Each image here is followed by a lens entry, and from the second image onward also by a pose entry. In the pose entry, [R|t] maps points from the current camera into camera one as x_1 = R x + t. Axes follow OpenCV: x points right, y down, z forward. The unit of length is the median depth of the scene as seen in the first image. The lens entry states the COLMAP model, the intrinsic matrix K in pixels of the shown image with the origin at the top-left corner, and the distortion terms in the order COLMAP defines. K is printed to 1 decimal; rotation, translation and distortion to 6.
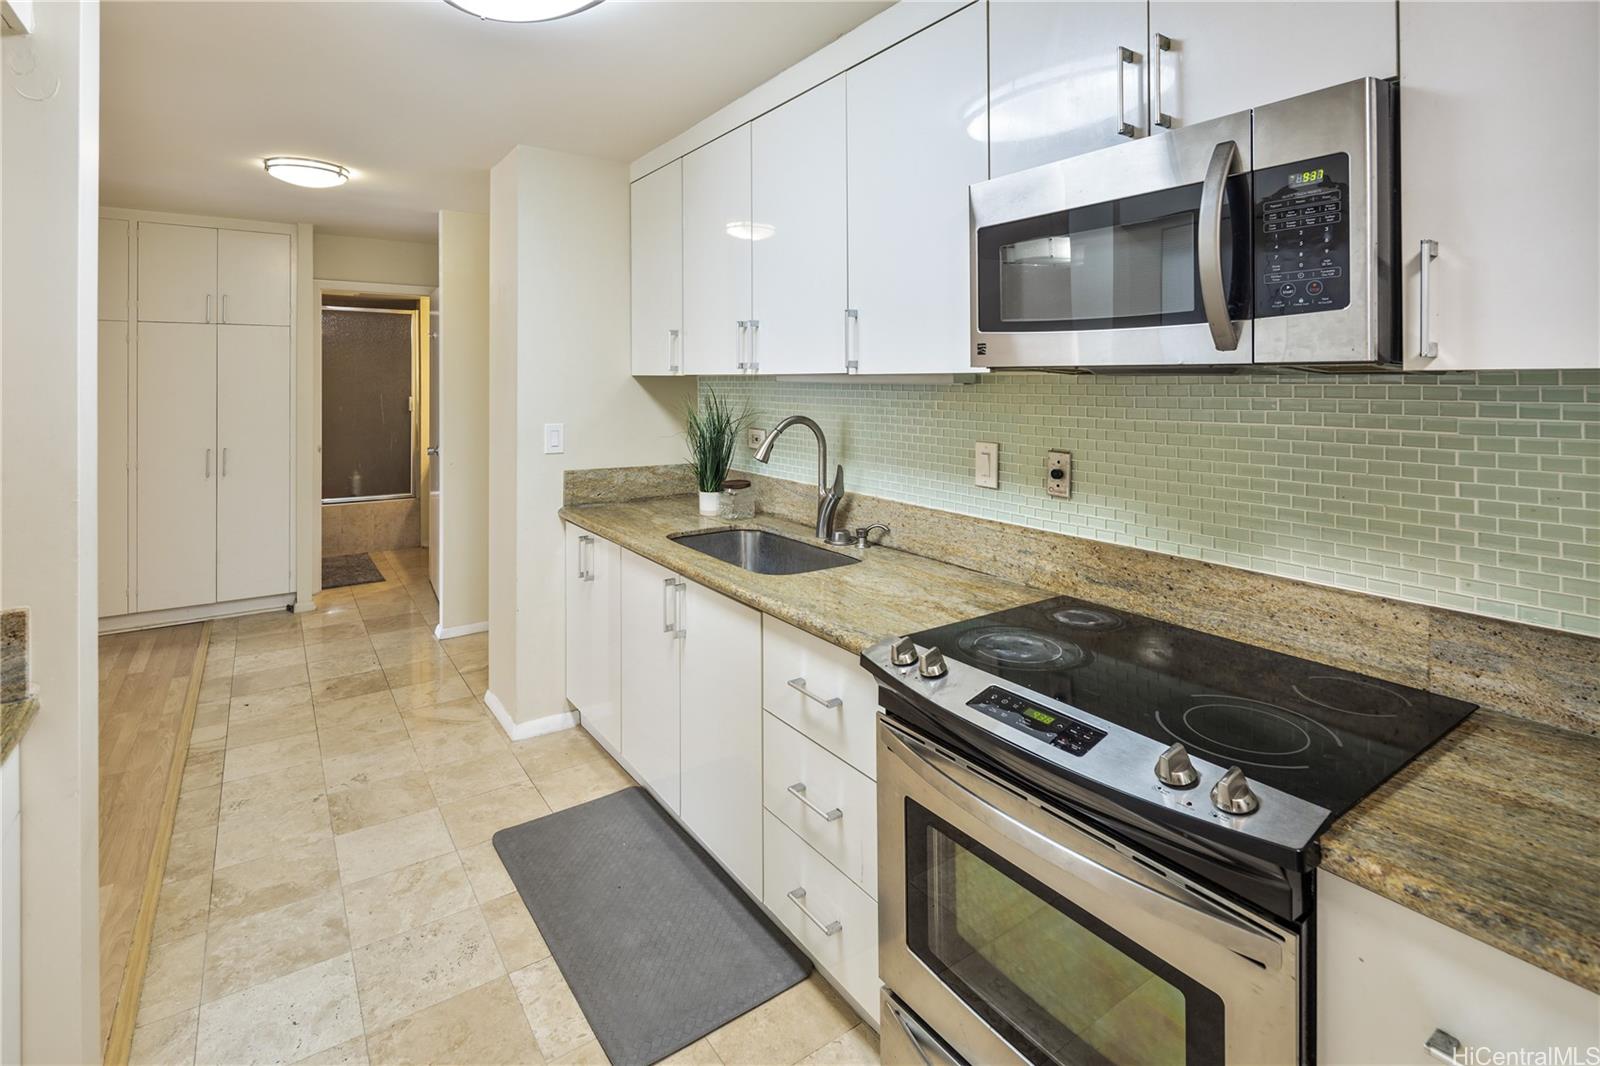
lens RADIAL K [[807.8, 0, 825.8], [0, 807.8, 380.4], [0, 0, 1]] dist [0.009868, -0.007441]
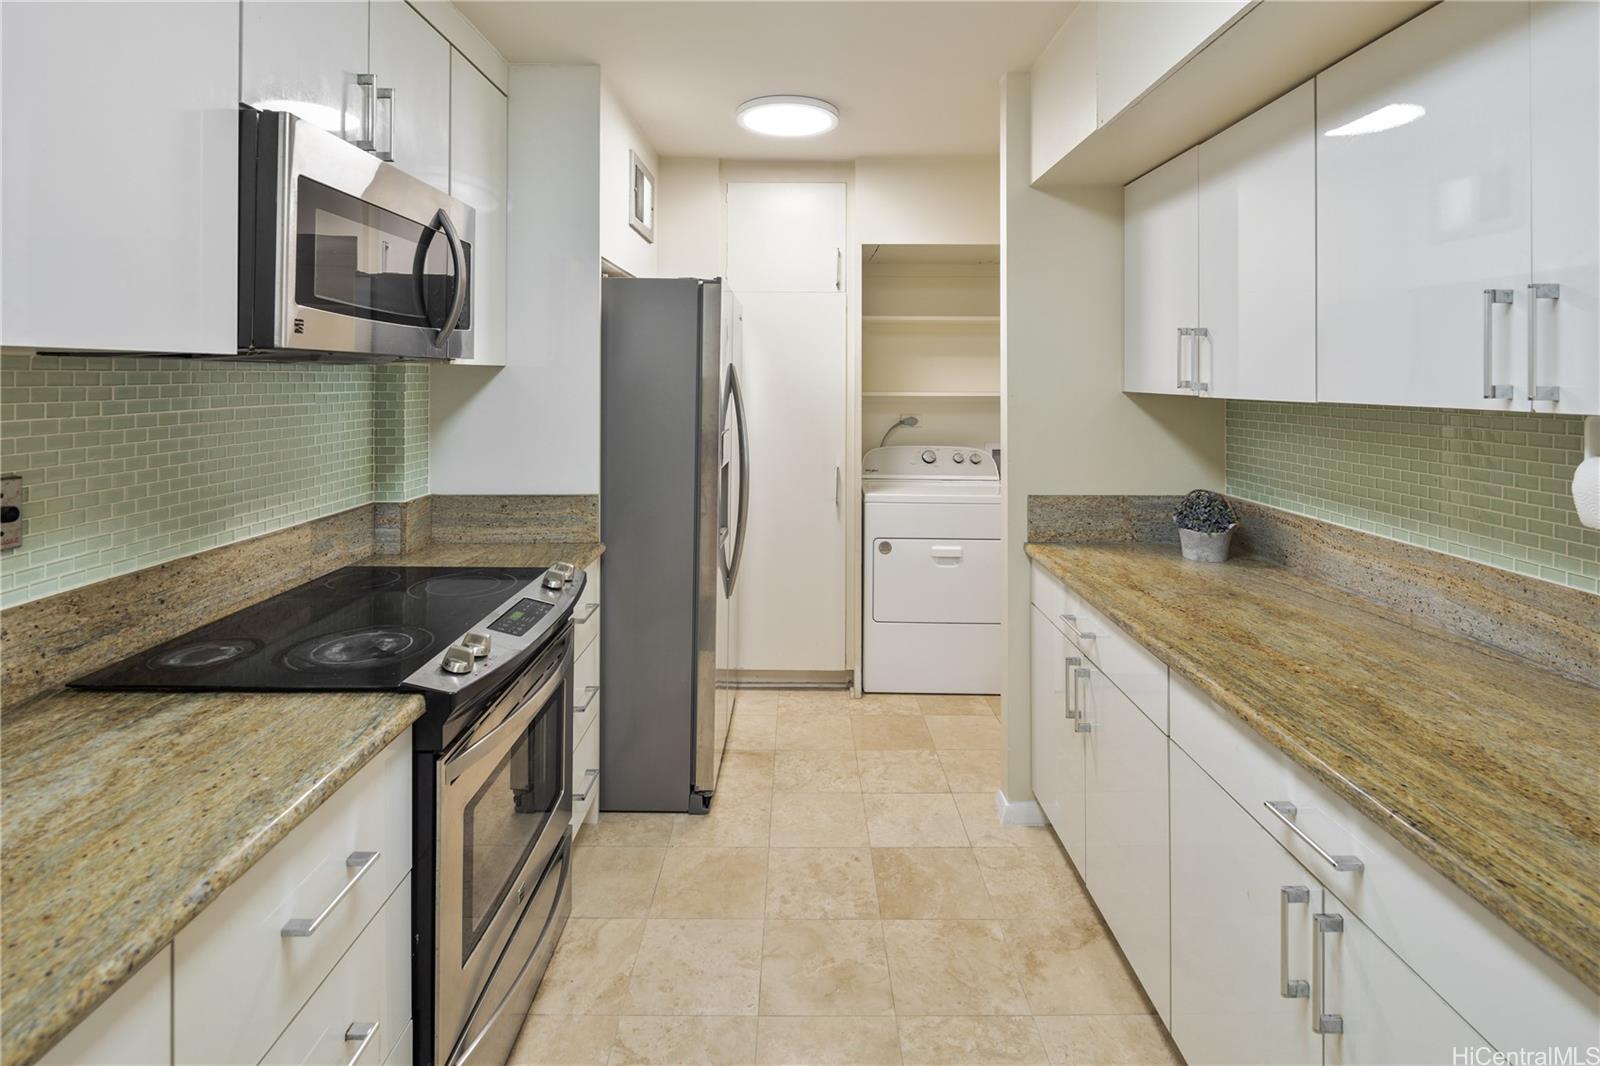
lens RADIAL K [[807.8, 0, 819.4], [0, 807.8, 377.7], [0, 0, 1]] dist [0.009868, -0.007441]
pose [[-0.831815, -0.006612, 0.555013, -0.516537], [-0.007340, 0.999973, 0.000911, 0.005736], [-0.555004, -0.003316, -0.831841, 1.052495]]
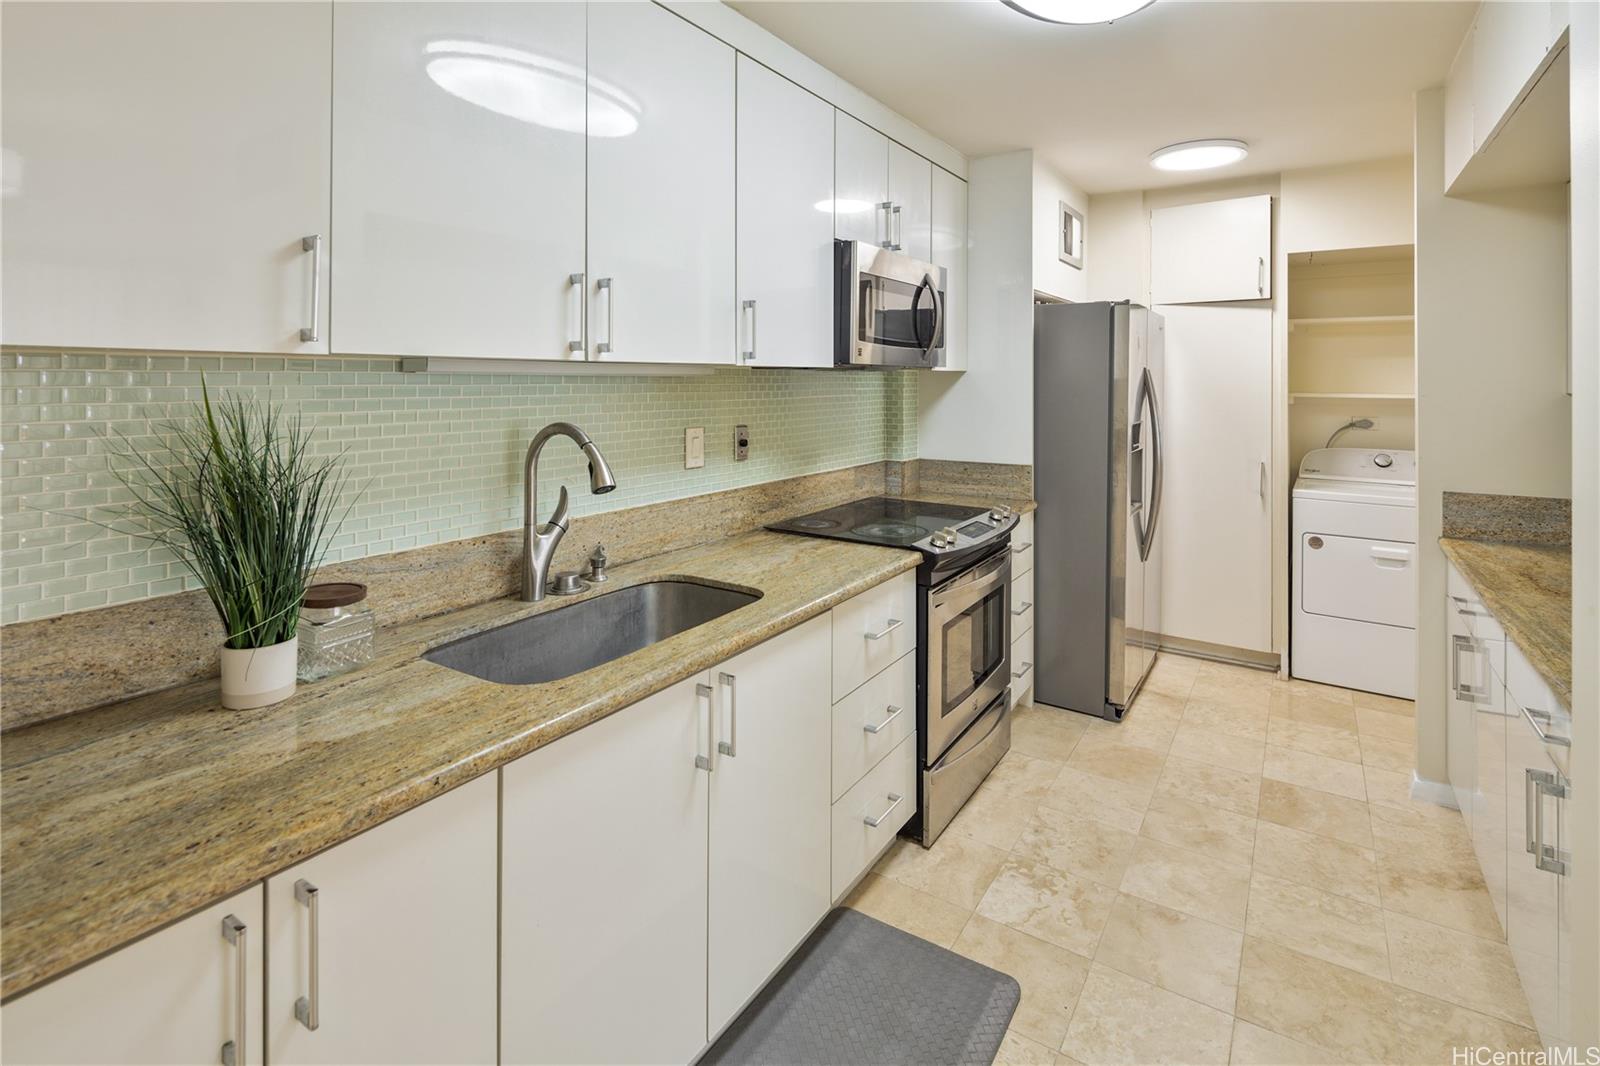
lens RADIAL K [[807.8, 0, 792.7], [0, 807.8, 374.7], [0, 0, 1]] dist [0.009868, -0.007441]
pose [[-0.383619, -0.000908, 0.923491, -0.875555], [-0.005162, 0.999986, -0.001161, 0.004363], [-0.923477, -0.005212, -0.383618, 1.291508]]
